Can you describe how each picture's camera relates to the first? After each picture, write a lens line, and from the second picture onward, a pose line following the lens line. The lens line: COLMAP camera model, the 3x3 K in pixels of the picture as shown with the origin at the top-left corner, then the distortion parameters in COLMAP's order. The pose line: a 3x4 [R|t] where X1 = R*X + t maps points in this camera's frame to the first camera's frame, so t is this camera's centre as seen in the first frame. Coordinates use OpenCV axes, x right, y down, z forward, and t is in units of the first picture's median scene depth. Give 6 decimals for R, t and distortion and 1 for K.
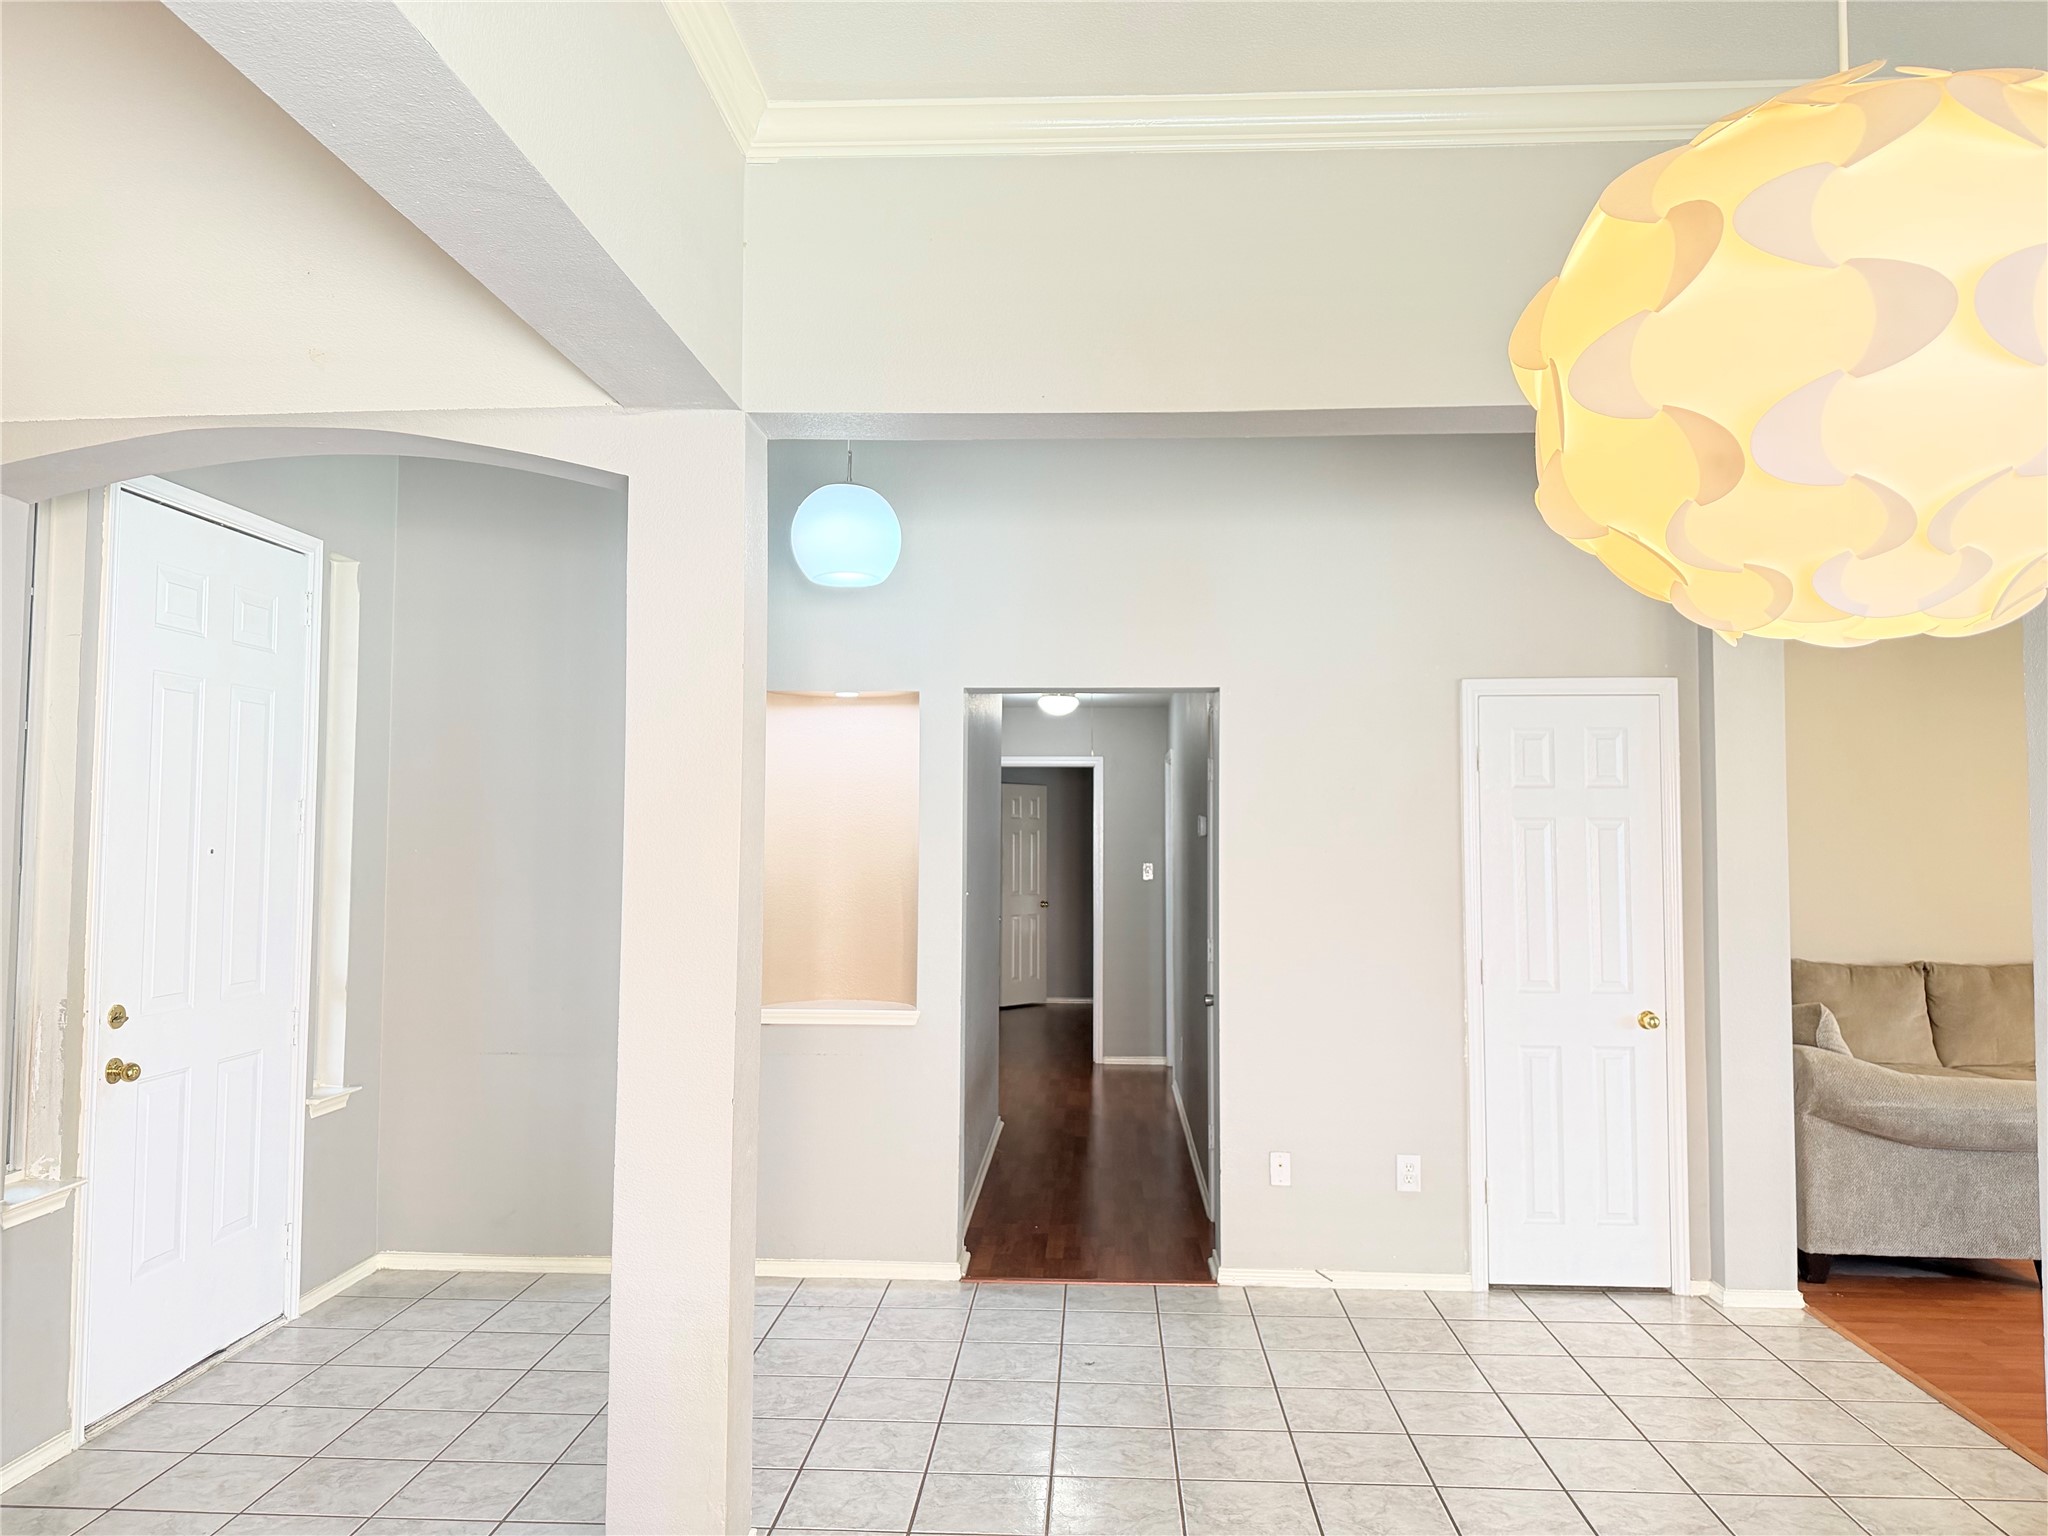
lens RADIAL K [[1443.6, 0, 1034.8], [0, 1443.6, 750.8], [0, 0, 1]] dist [0.034649, -0.036189]
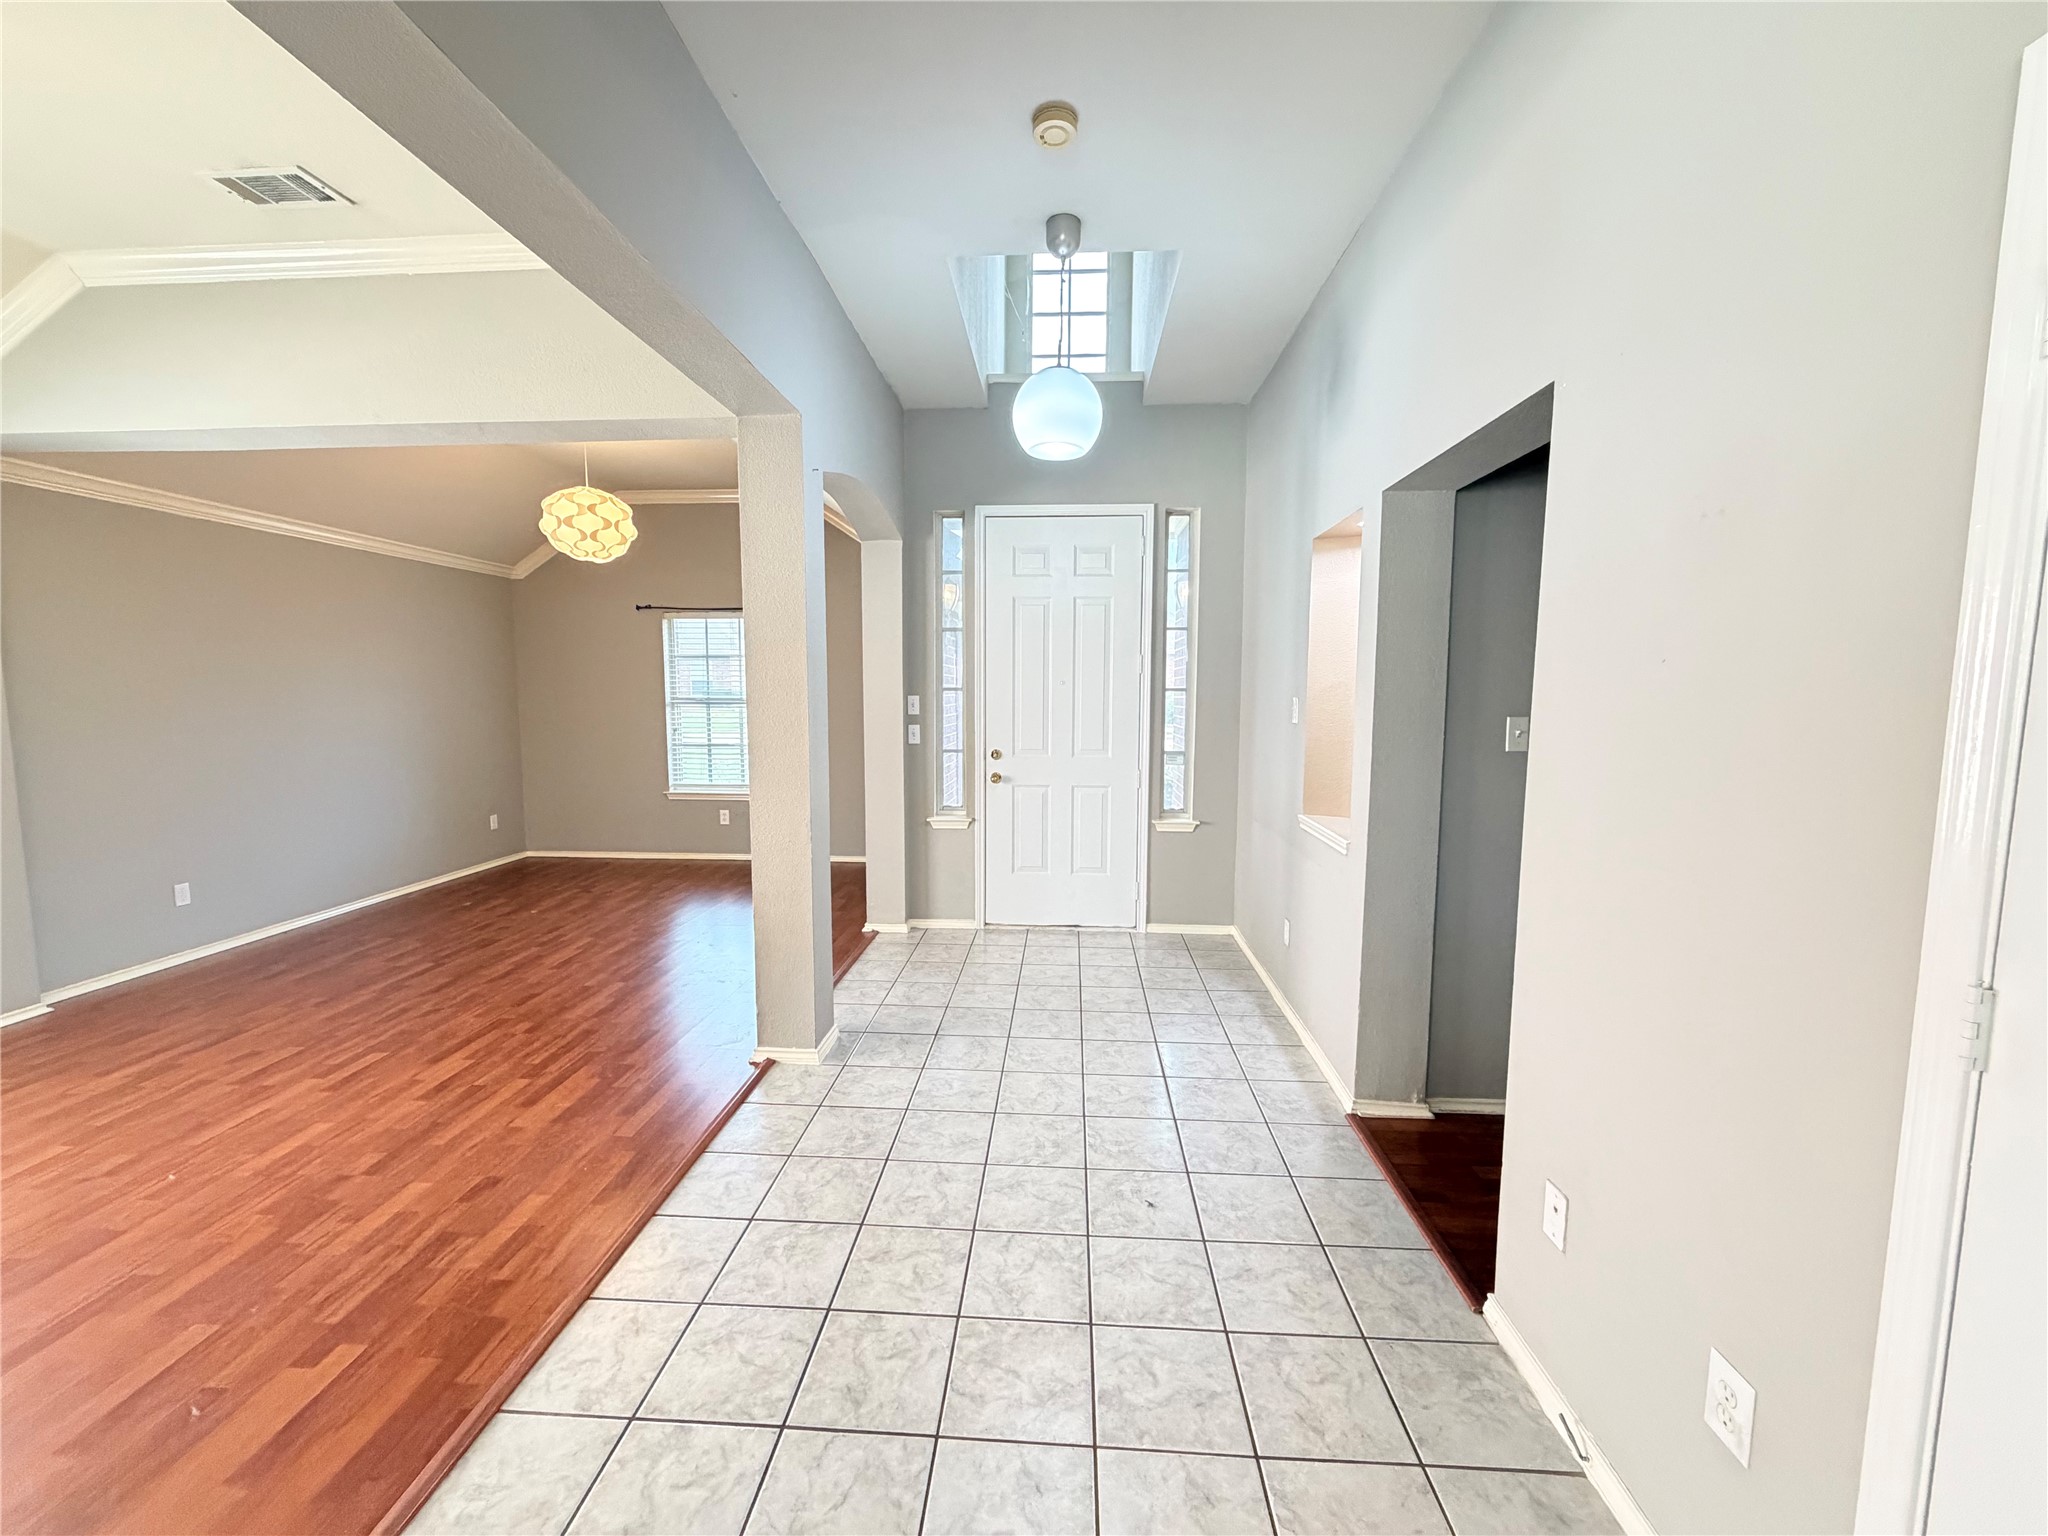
lens RADIAL K [[813.8, 0, 1021.5], [0, 813.8, 766.2], [0, 0, 1]] dist [-0.001088, 0.000263]
pose [[-0.014665, 0.086287, -0.996162, 0.498618], [0.055493, 0.994804, 0.085353, 0.073356], [0.998351, -0.054029, -0.019377, 0.829868]]
